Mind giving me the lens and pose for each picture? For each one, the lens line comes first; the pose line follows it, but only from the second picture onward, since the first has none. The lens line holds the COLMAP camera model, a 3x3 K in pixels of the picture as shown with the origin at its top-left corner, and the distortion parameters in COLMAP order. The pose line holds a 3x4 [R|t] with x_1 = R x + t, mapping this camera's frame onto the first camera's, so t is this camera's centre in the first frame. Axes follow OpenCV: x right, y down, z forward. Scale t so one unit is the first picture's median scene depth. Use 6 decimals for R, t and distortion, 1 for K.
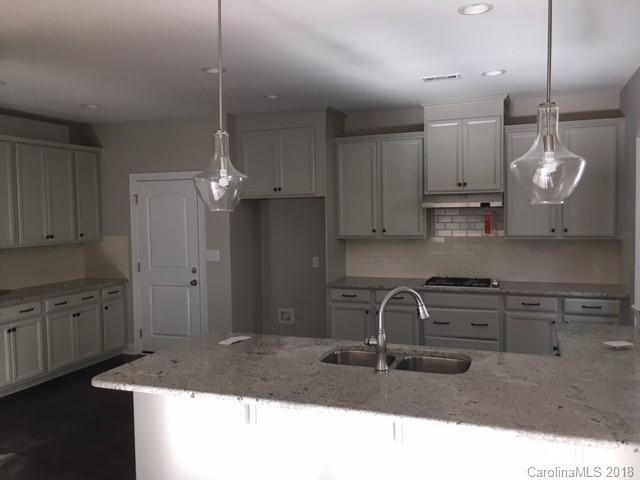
lens RADIAL K [[553.4, 0, 320.7], [0, 553.4, 239.8], [0, 0, 1]] dist [0.062418, -0.004030]
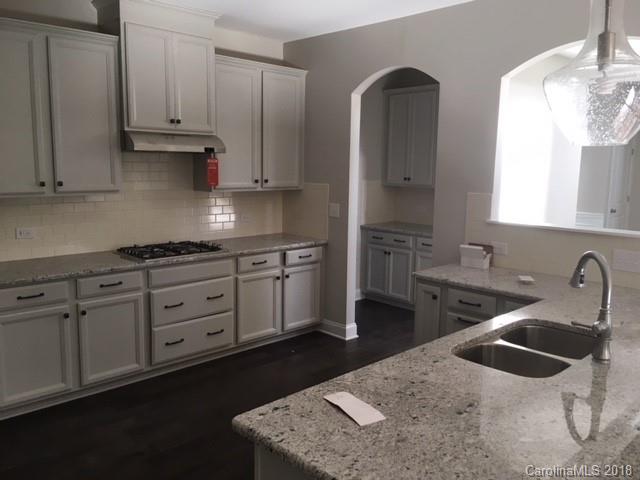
lens RADIAL K [[553.4, 0, 320.0], [0, 553.4, 240.5], [0, 0, 1]] dist [0.062418, -0.004030]
pose [[0.408239, -0.102458, 0.907107, -0.347067], [0.030035, 0.994651, 0.098829, -0.006408], [-0.912381, -0.013101, 0.409133, 0.468711]]
